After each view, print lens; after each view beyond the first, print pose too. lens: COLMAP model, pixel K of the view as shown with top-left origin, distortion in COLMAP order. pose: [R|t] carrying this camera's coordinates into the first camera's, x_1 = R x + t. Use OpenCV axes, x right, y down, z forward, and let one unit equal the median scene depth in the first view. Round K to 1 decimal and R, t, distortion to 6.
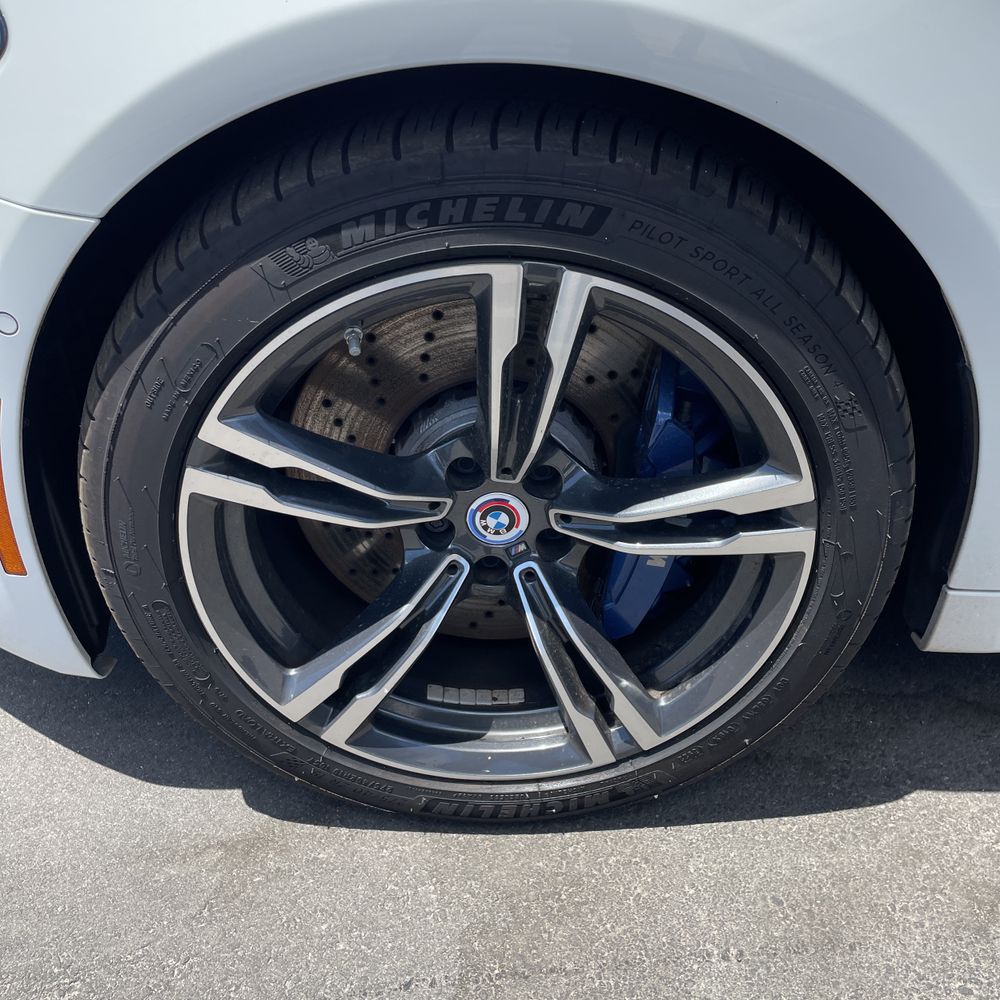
lens RADIAL K [[1006.8, 0, 506.5], [0, 1006.8, 491.7], [0, 0, 1]] dist [0.027259, 0.000000]
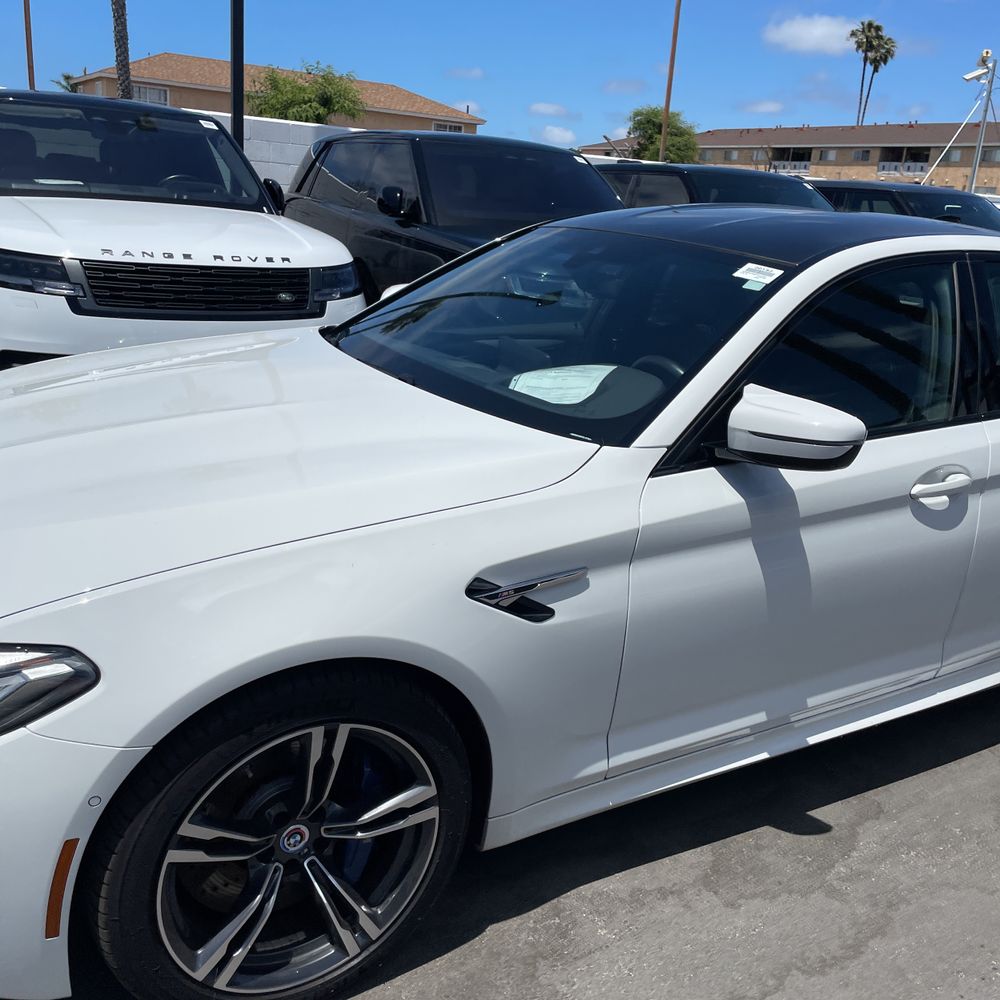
lens RADIAL K [[1006.8, 0, 504.0], [0, 1006.8, 500.7], [0, 0, 1]] dist [0.027259, 0.000000]
pose [[0.845890, -0.079928, 0.527334, -0.671667], [0.212136, 0.957557, -0.195148, -0.138183], [-0.489354, 0.276941, 0.826944, -1.085485]]
